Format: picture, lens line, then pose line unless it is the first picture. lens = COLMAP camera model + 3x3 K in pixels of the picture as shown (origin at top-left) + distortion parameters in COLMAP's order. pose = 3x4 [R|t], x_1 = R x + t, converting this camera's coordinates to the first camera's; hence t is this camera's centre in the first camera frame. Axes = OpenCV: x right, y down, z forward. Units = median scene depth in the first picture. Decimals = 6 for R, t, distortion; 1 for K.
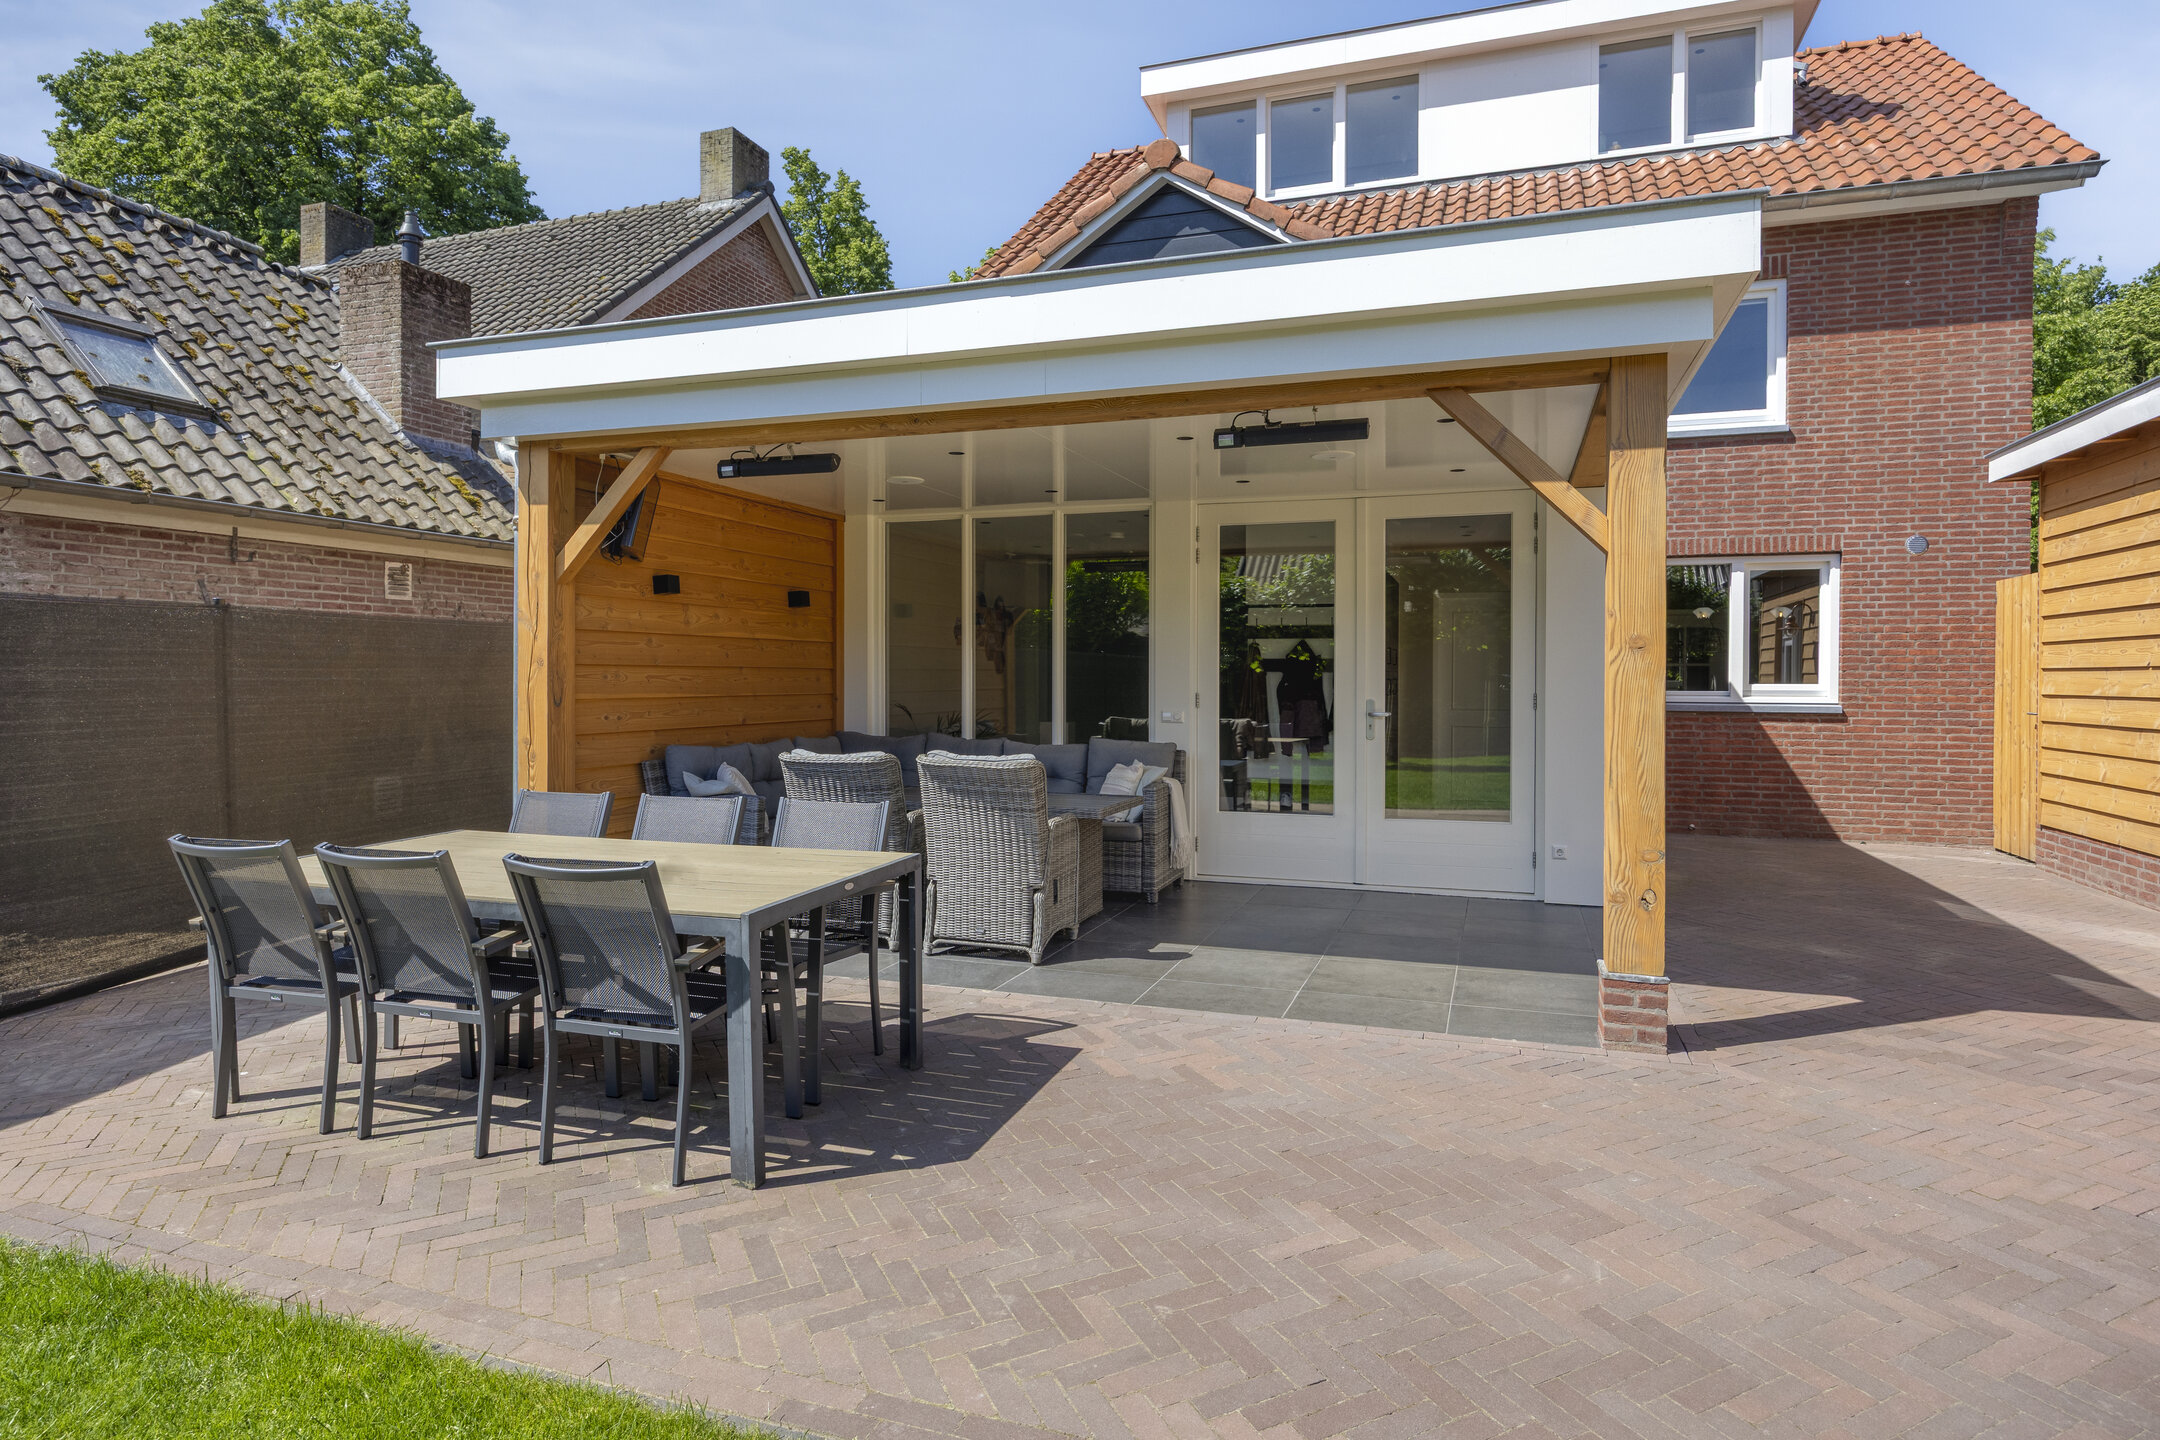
lens RADIAL K [[1207.3, 0, 1080.5], [0, 1207.3, 686.0], [0, 0, 1]] dist [-0.024497, -0.001428]
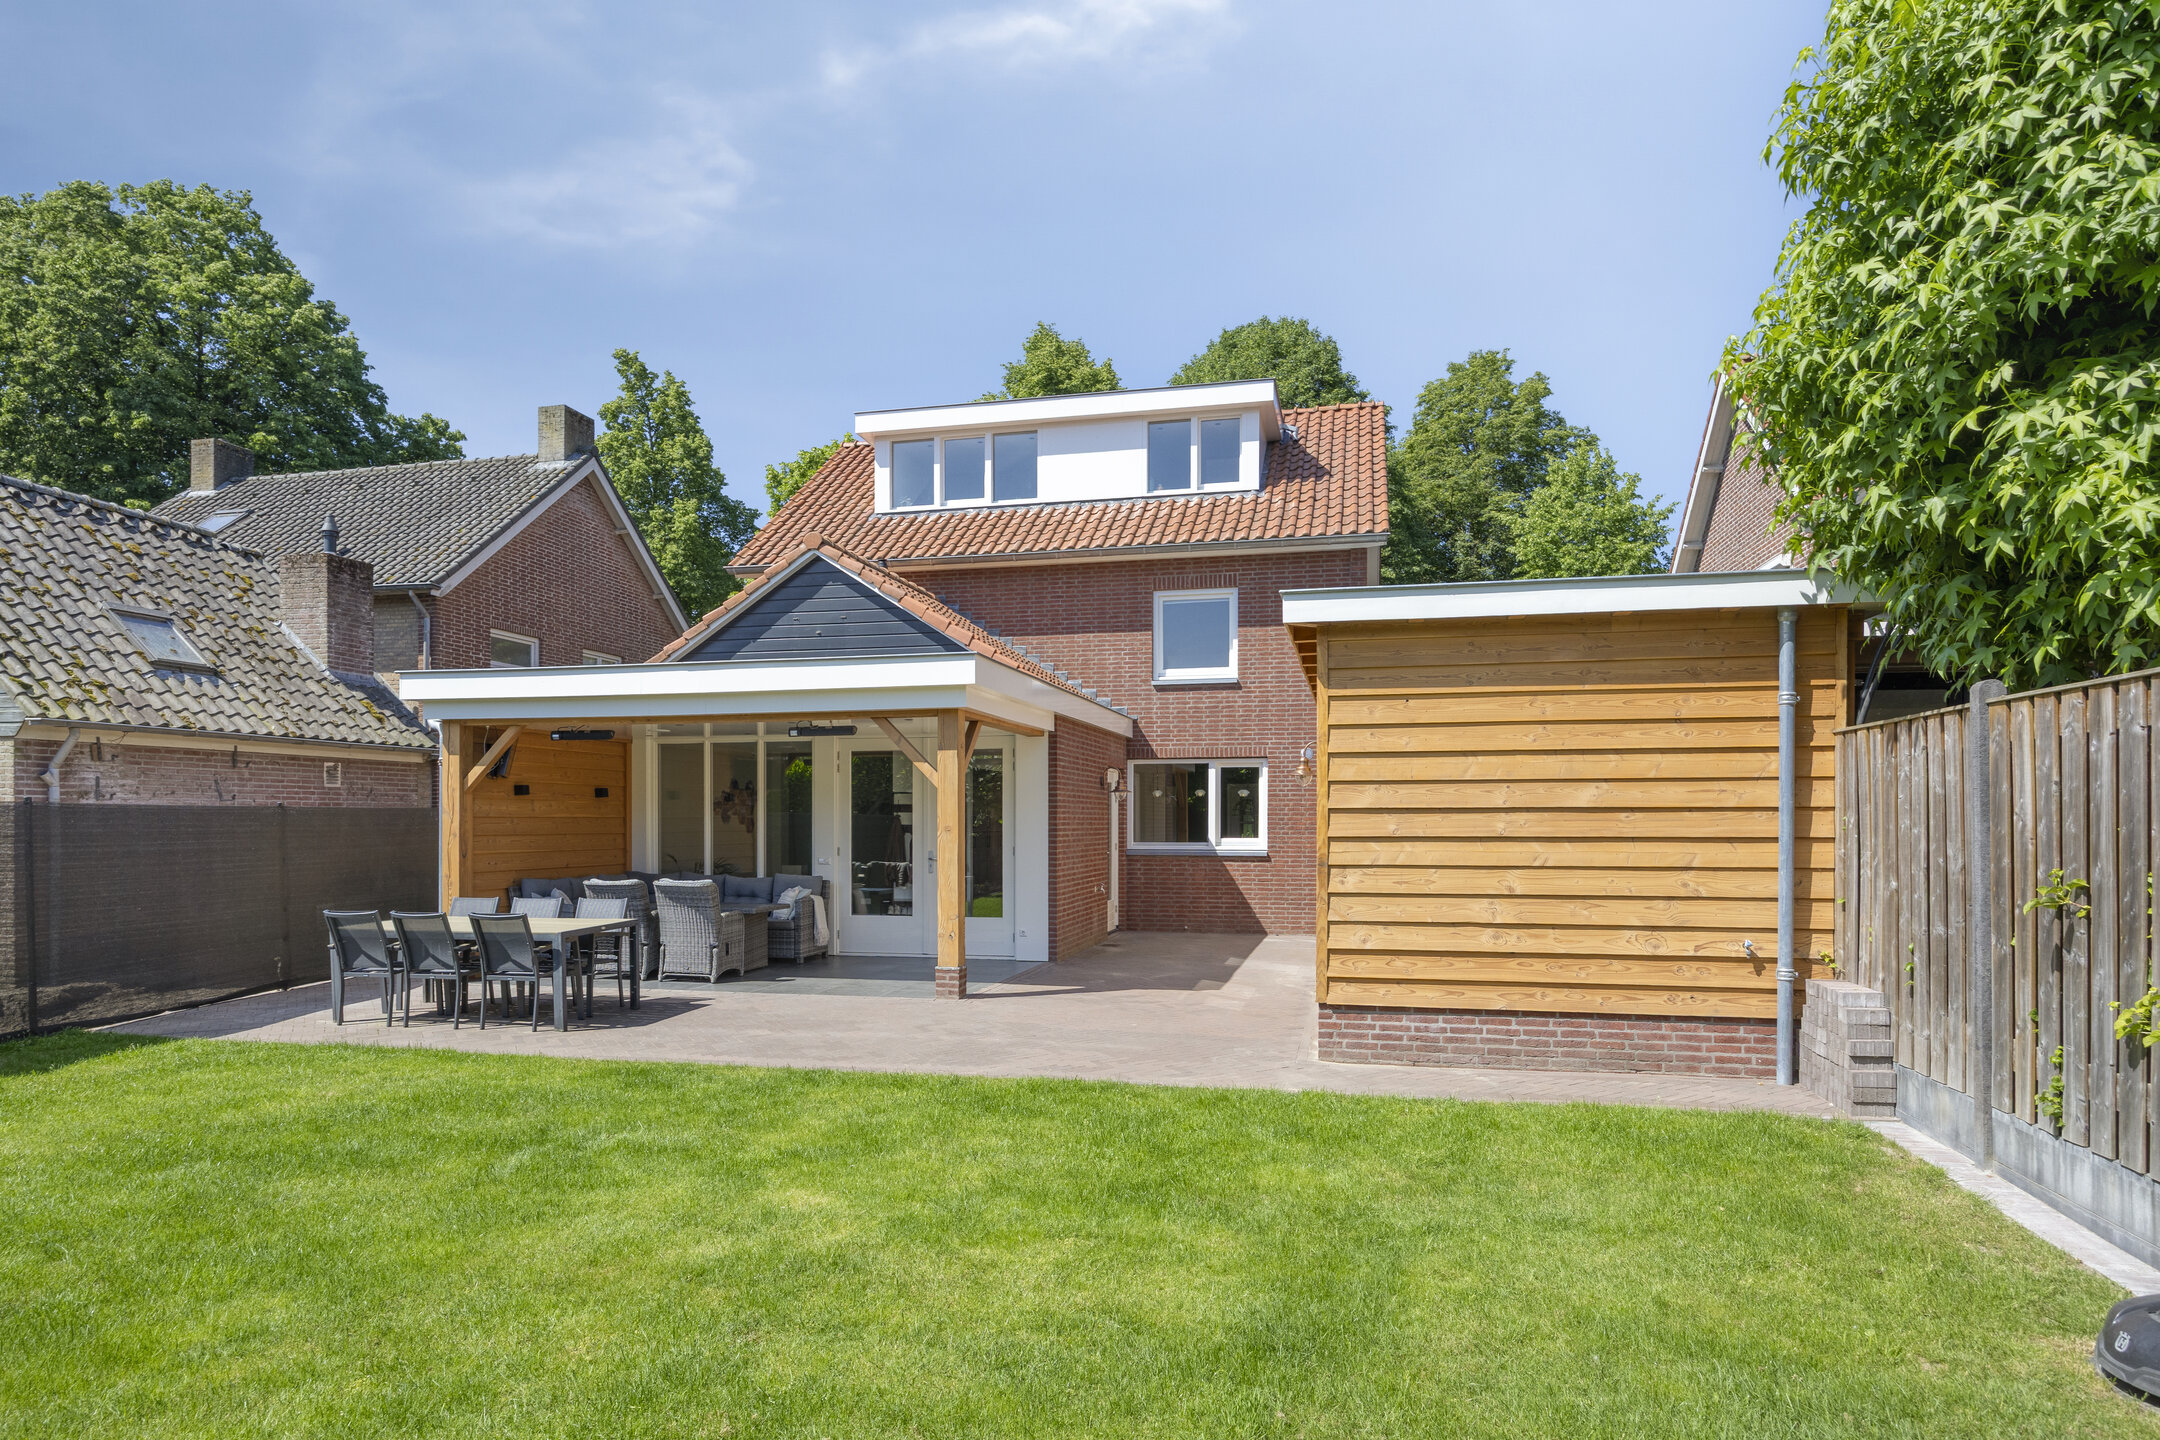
lens RADIAL K [[1239.5, 0, 1078.5], [0, 1239.5, 809.7], [0, 0, 1]] dist [0.000340, -0.017524]
pose [[0.994126, -0.001738, 0.108211, 0.192907], [0.003362, 0.999884, -0.014829, -0.016060], [-0.108172, 0.015106, 0.994017, -0.633353]]
